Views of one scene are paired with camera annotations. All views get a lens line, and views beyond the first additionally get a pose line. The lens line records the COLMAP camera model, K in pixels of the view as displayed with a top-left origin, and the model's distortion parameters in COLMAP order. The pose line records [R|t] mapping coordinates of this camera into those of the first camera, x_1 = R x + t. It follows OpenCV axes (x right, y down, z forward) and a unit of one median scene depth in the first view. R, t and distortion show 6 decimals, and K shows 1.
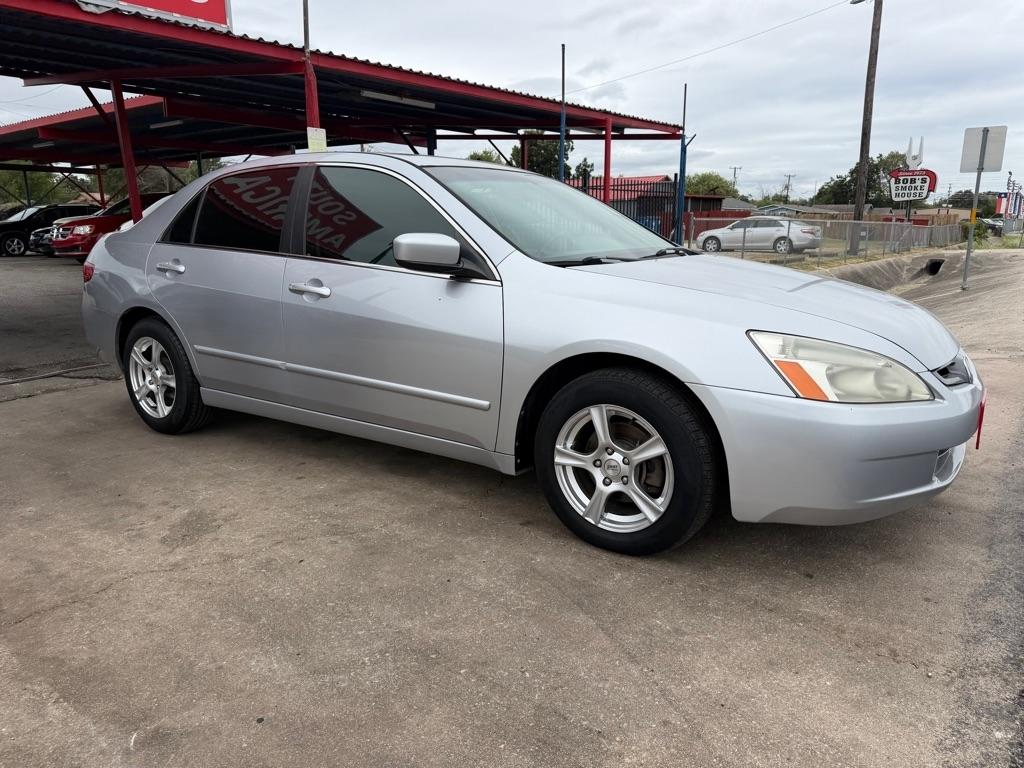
lens RADIAL K [[724.3, 0, 513.3], [0, 724.3, 382.3], [0, 0, 1]] dist [0.058299, -0.077323]
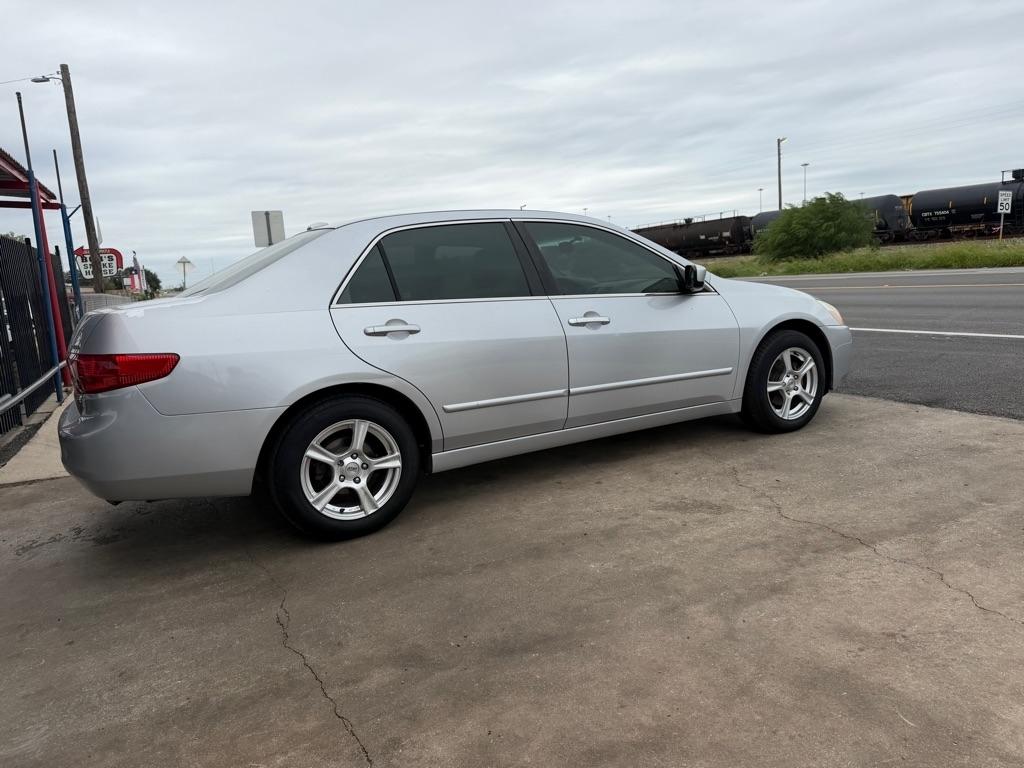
lens RADIAL K [[724.3, 0, 510.7], [0, 724.3, 380.6], [0, 0, 1]] dist [0.058299, -0.077323]
pose [[0.451122, -0.159901, 0.878021, -1.477969], [0.253294, 0.966303, 0.045837, -0.125566], [-0.855764, 0.201720, 0.476422, 0.593832]]
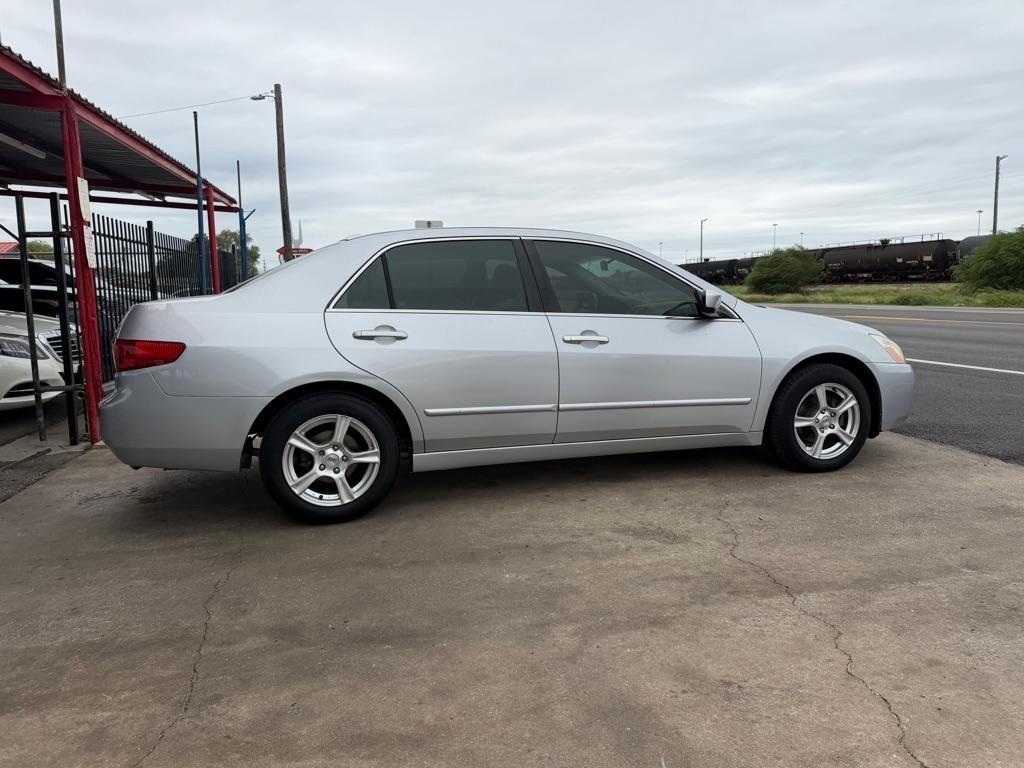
lens RADIAL K [[724.3, 0, 520.7], [0, 724.3, 371.4], [0, 0, 1]] dist [0.058299, -0.077323]
pose [[0.644231, -0.092838, 0.759176, -1.341707], [0.176807, 0.983796, -0.029731, -0.060530], [-0.744114, 0.153381, 0.650206, 0.320777]]
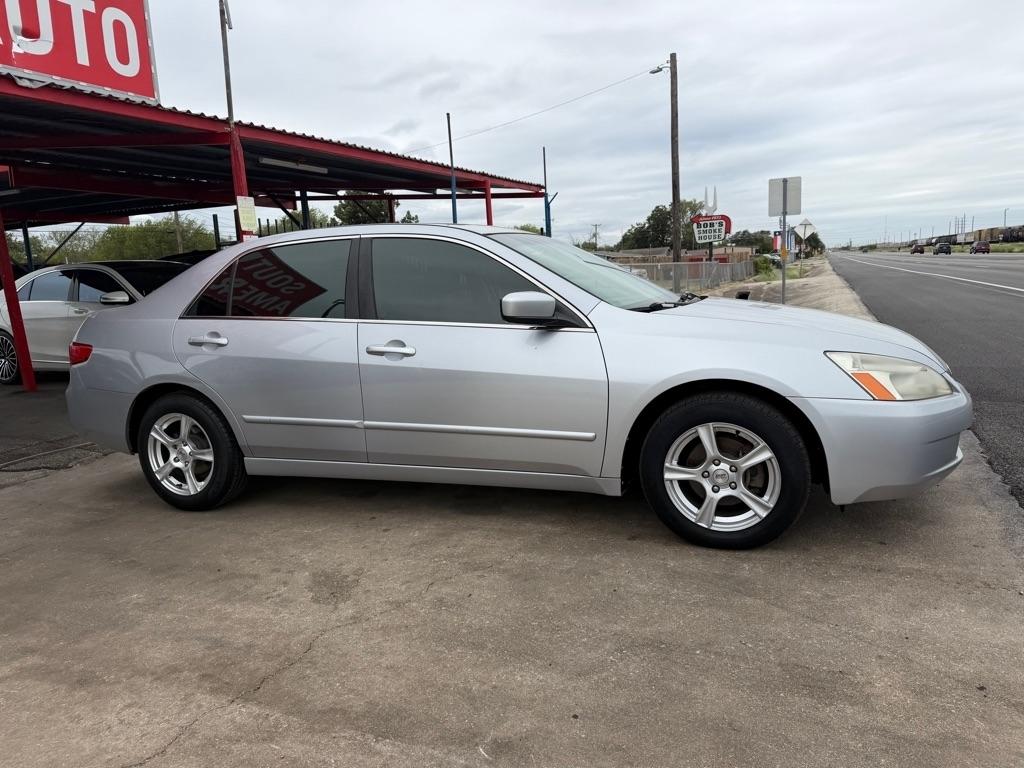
lens RADIAL K [[724.3, 0, 515.3], [0, 724.3, 372.5], [0, 0, 1]] dist [0.058299, -0.077323]
pose [[0.968979, -0.082777, 0.232868, -0.371474], [0.101534, 0.992385, -0.069731, -0.001463], [-0.225323, 0.091212, 0.970005, -0.079077]]
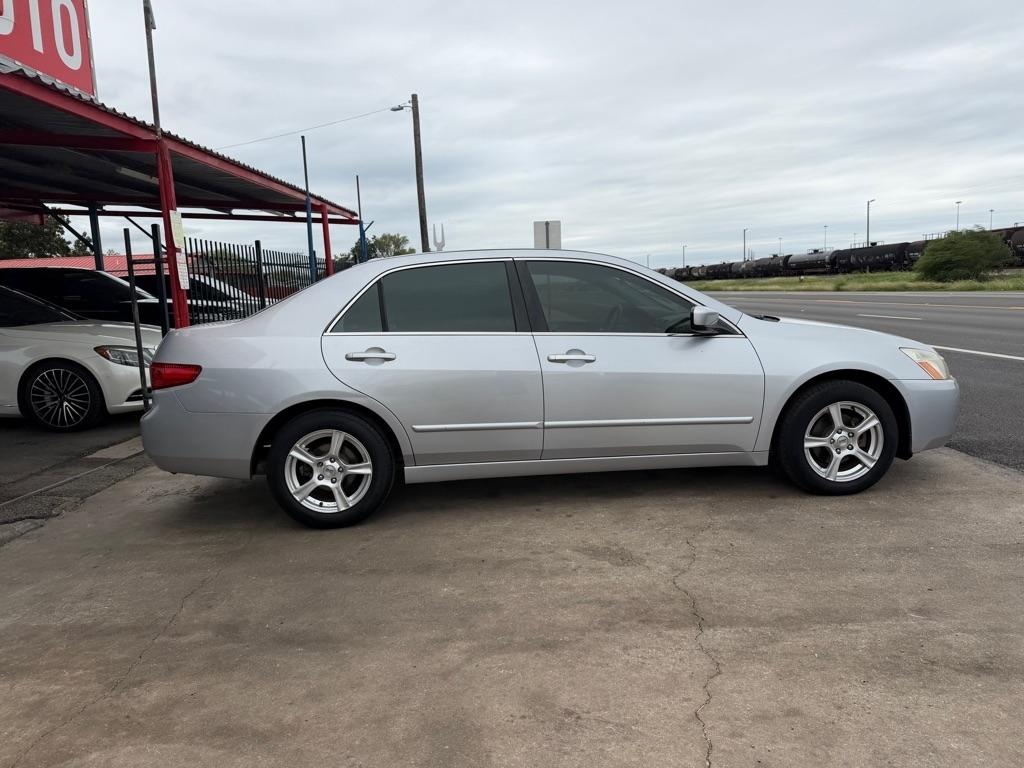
lens RADIAL K [[724.3, 0, 517.0], [0, 724.3, 380.5], [0, 0, 1]] dist [0.058299, -0.077323]
pose [[0.788783, -0.106564, 0.605364, -1.158186], [0.167499, 0.984850, -0.044884, -0.052503], [-0.591410, 0.136802, 0.794682, 0.091187]]
